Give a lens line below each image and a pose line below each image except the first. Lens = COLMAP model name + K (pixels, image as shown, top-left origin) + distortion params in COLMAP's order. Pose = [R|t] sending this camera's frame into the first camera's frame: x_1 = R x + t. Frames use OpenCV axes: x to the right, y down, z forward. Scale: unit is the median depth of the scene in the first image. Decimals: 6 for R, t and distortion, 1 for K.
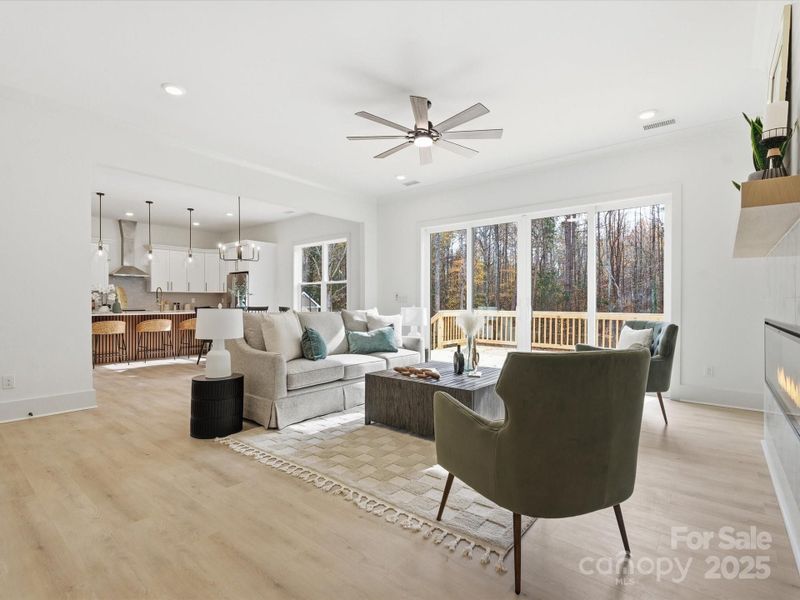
lens RADIAL K [[395.8, 0, 410.0], [0, 395.8, 299.5], [0, 0, 1]] dist [-0.016613, 0.003250]
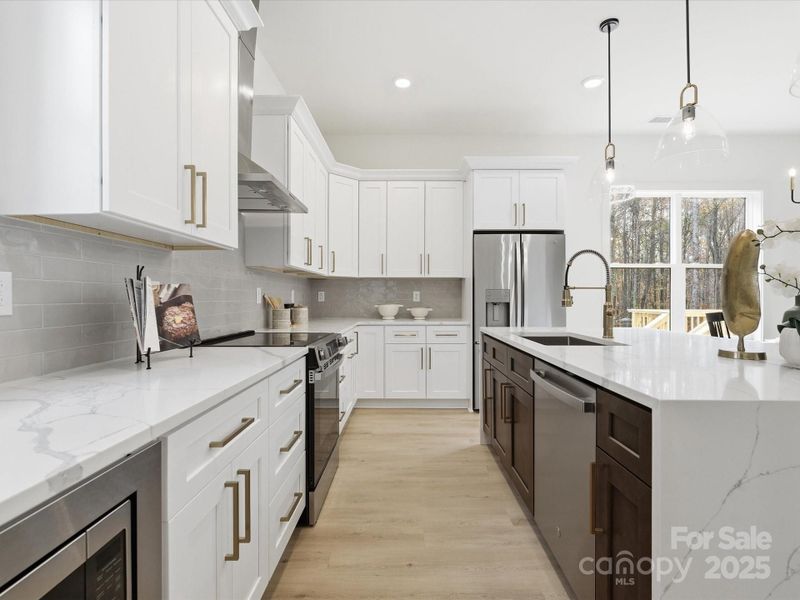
lens RADIAL K [[395.8, 0, 401.9], [0, 395.8, 298.0], [0, 0, 1]] dist [-0.016613, 0.003250]
pose [[0.789736, 0.001244, 0.613446, -1.054952], [-0.004337, 0.999984, 0.003555, 0.002975], [-0.613432, -0.005468, 0.789729, 0.987999]]
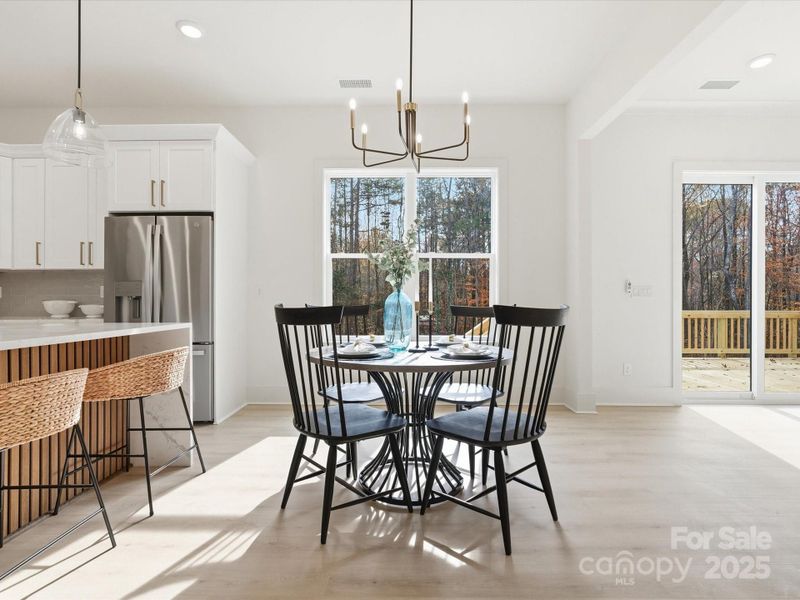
lens RADIAL K [[395.8, 0, 402.6], [0, 395.8, 302.6], [0, 0, 1]] dist [-0.016613, 0.003250]
pose [[0.784174, -0.000101, 0.620541, -0.644612], [-0.002139, 0.999994, 0.002865, 0.015887], [-0.620537, -0.003574, 0.784169, 0.772967]]
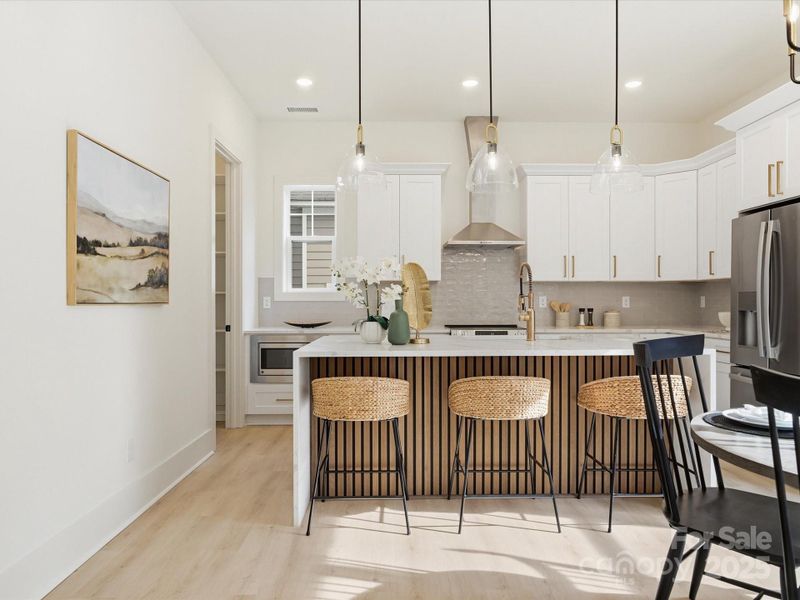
lens RADIAL K [[551.6, 0, 406.8], [0, 551.6, 304.6], [0, 0, 1]] dist [-0.007347, 0.012810]
pose [[0.637080, 0.006036, -0.770774, -0.403685], [0.004280, 0.999926, 0.011368, -0.003564], [0.770786, -0.010542, 0.637007, 0.732091]]
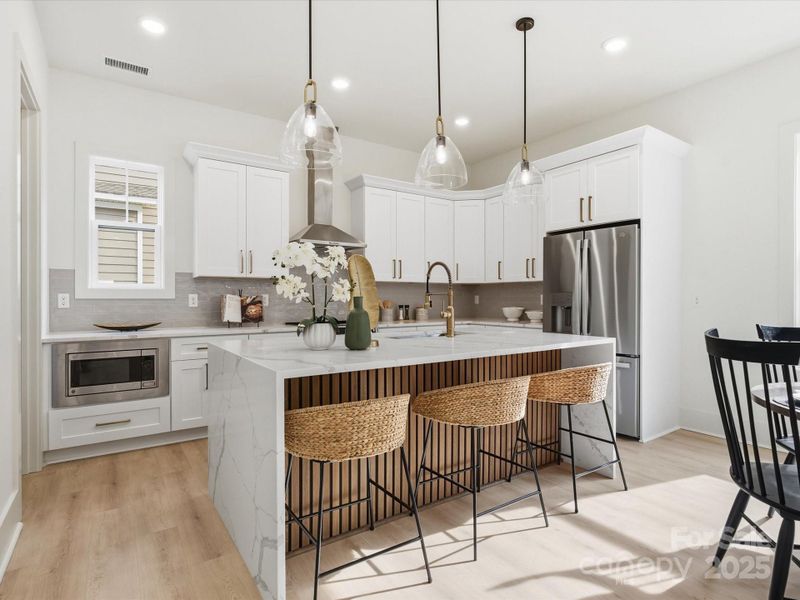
lens RADIAL K [[423.5, 0, 403.1], [0, 423.5, 301.3], [0, 0, 1]] dist [-0.009822, 0.001592]
pose [[0.954252, 0.002188, -0.298997, -0.643212], [0.001025, 0.999943, 0.010590, -0.002439], [0.299003, -0.010412, 0.954195, 0.743522]]
